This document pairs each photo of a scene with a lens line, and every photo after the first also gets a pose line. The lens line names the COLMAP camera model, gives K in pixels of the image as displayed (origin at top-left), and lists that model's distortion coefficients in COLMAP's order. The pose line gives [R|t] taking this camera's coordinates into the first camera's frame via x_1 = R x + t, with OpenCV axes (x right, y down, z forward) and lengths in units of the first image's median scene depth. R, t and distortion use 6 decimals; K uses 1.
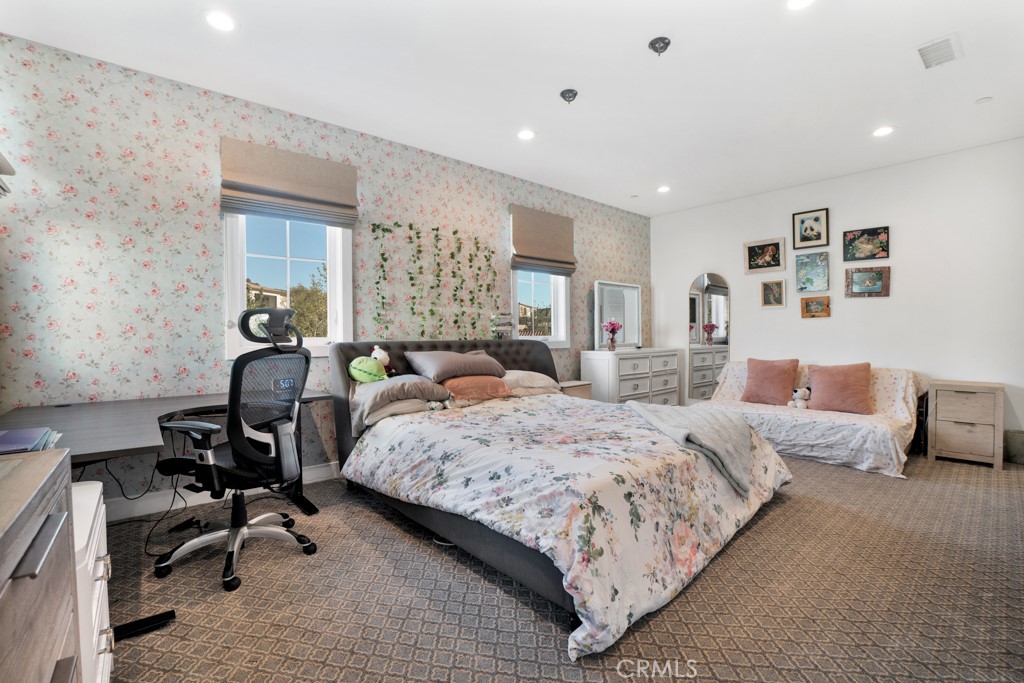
lens RADIAL K [[429.9, 0, 512.0], [0, 429.9, 341.5], [0, 0, 1]] dist [-0.003804, -0.000294]
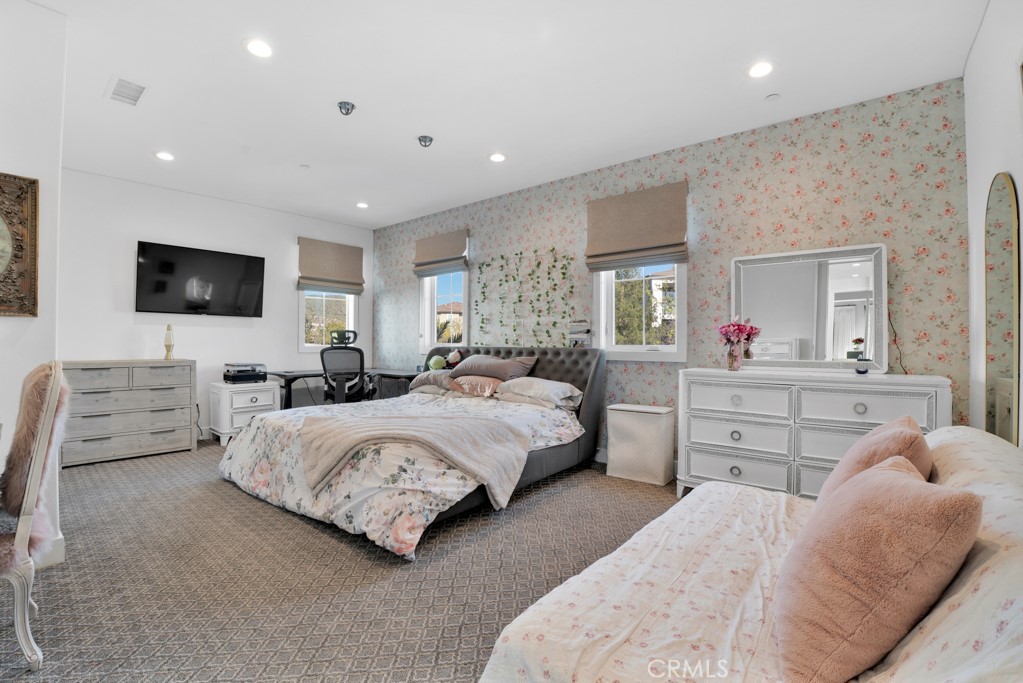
lens RADIAL K [[433.2, 0, 511.5], [0, 433.2, 341.5], [0, 0, 1]] dist [-0.058273, 0.000006]
pose [[0.200394, 0.003302, -0.979710, 1.028257], [-0.030299, 0.999537, -0.002829, -0.014680], [0.979247, 0.030251, 0.200401, 0.774750]]
